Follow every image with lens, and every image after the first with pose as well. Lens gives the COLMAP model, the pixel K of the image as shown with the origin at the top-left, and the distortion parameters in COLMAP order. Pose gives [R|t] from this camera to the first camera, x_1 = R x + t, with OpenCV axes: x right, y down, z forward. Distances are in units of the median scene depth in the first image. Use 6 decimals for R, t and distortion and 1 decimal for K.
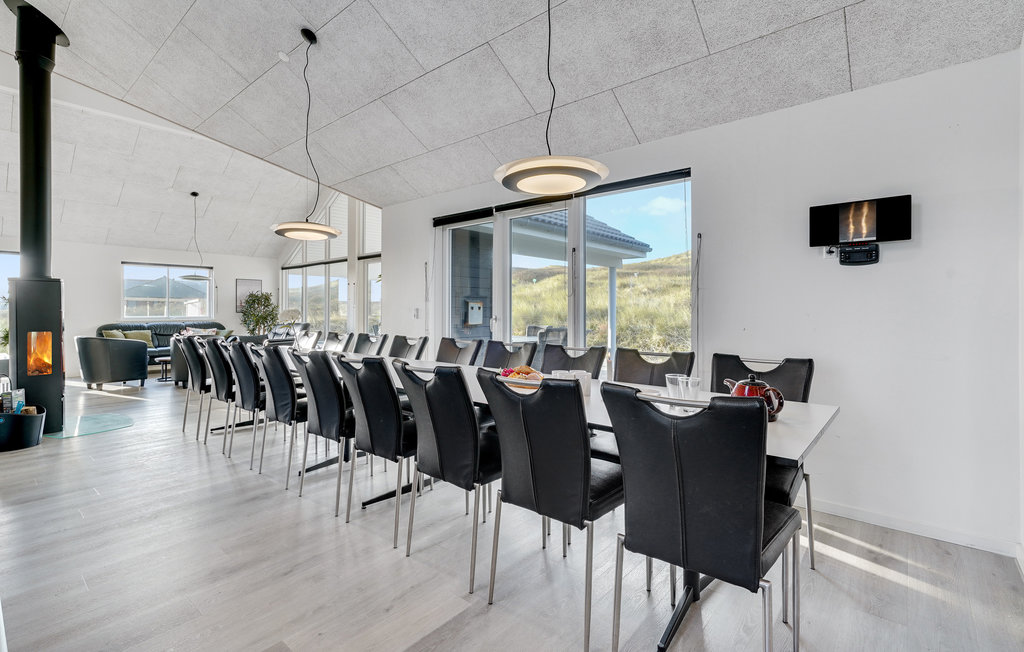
lens RADIAL K [[479.9, 0, 507.5], [0, 479.9, 317.9], [0, 0, 1]] dist [0.032235, 0.000259]
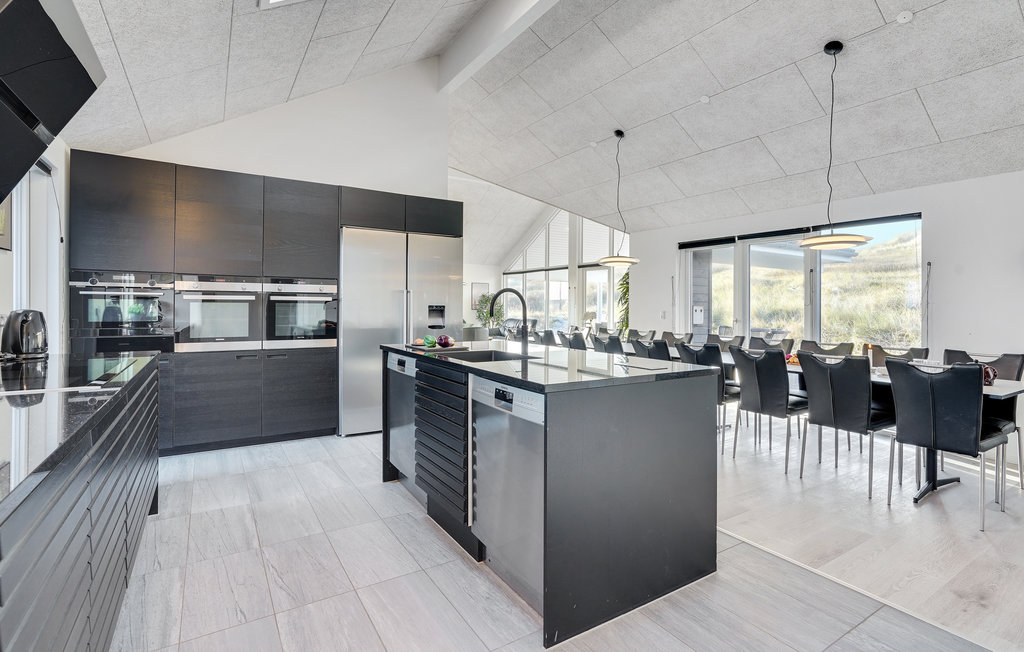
lens RADIAL K [[479.9, 0, 536.0], [0, 479.9, 308.9], [0, 0, 1]] dist [0.032235, 0.000259]
pose [[0.964959, 0.013082, -0.262074, -0.217342], [-0.016364, 0.999813, -0.010343, -0.008666], [0.261890, 0.014269, 0.964992, -0.437813]]
